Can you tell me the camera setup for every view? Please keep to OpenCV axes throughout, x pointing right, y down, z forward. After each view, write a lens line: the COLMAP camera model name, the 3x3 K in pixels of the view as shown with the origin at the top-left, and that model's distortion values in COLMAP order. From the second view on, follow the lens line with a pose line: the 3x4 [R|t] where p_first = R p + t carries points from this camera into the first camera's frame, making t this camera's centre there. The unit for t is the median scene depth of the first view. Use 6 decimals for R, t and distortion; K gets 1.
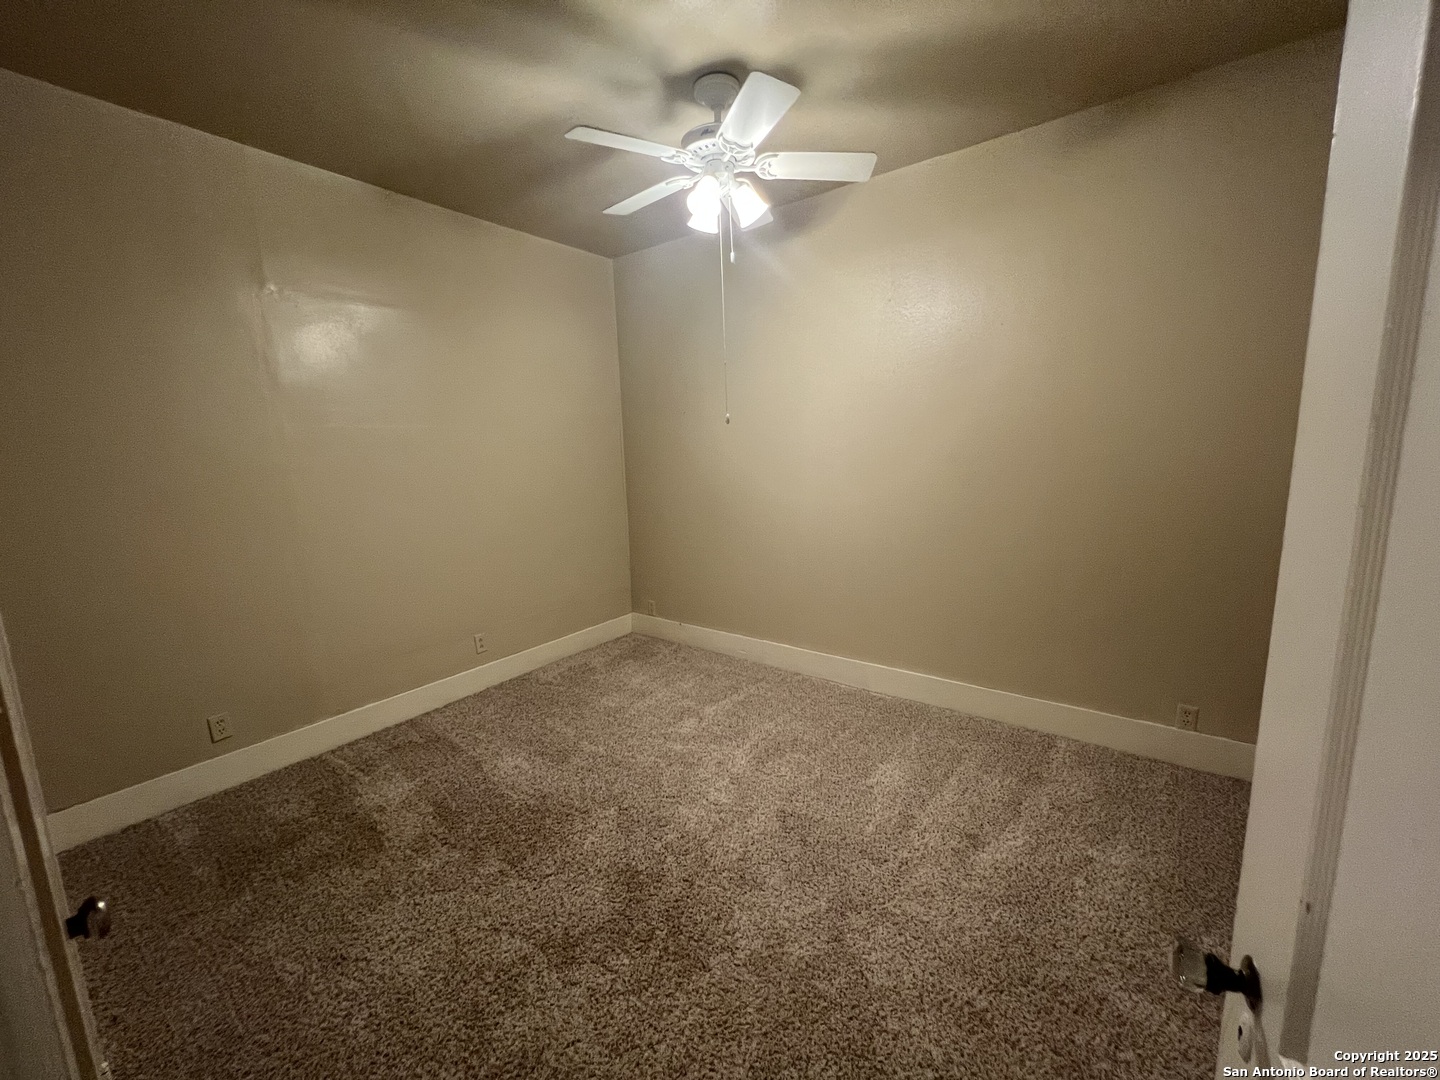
lens RADIAL K [[578.9, 0, 719.2], [0, 578.9, 537.4], [0, 0, 1]] dist [-0.000325, 0.000160]
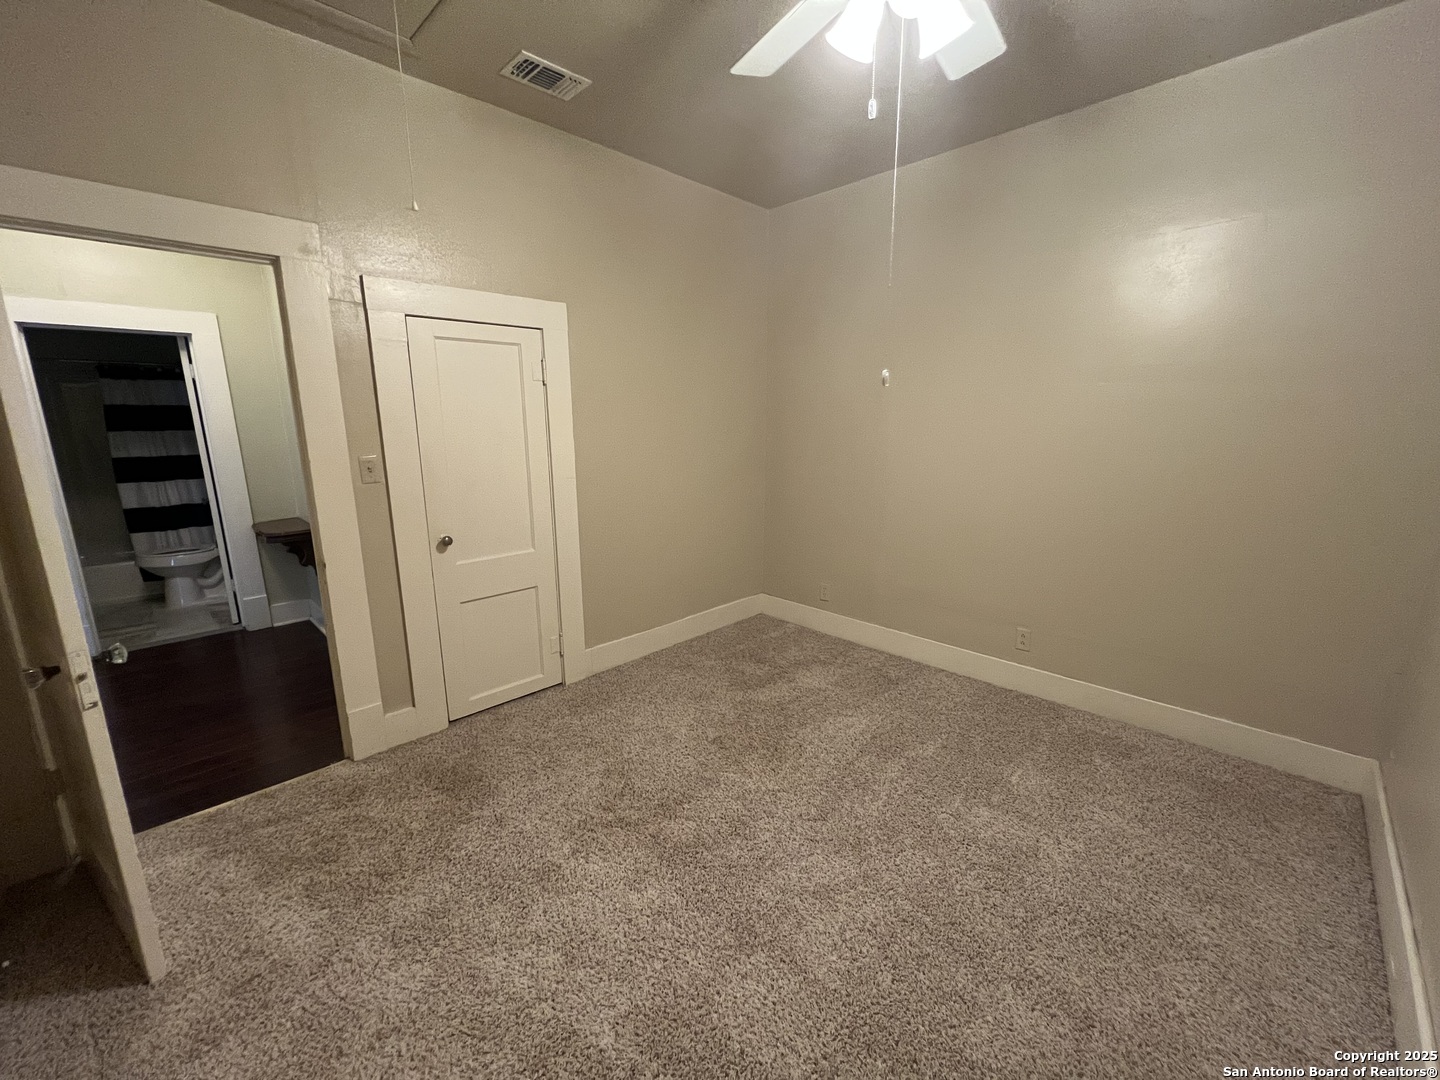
lens RADIAL K [[578.9, 0, 719.1], [0, 578.9, 540.3], [0, 0, 1]] dist [-0.000325, 0.000160]
pose [[-0.123450, 0.241239, -0.962582, 0.530776], [-0.153425, 0.953698, 0.258689, -0.136401], [0.980419, 0.179619, -0.080721, 0.703562]]
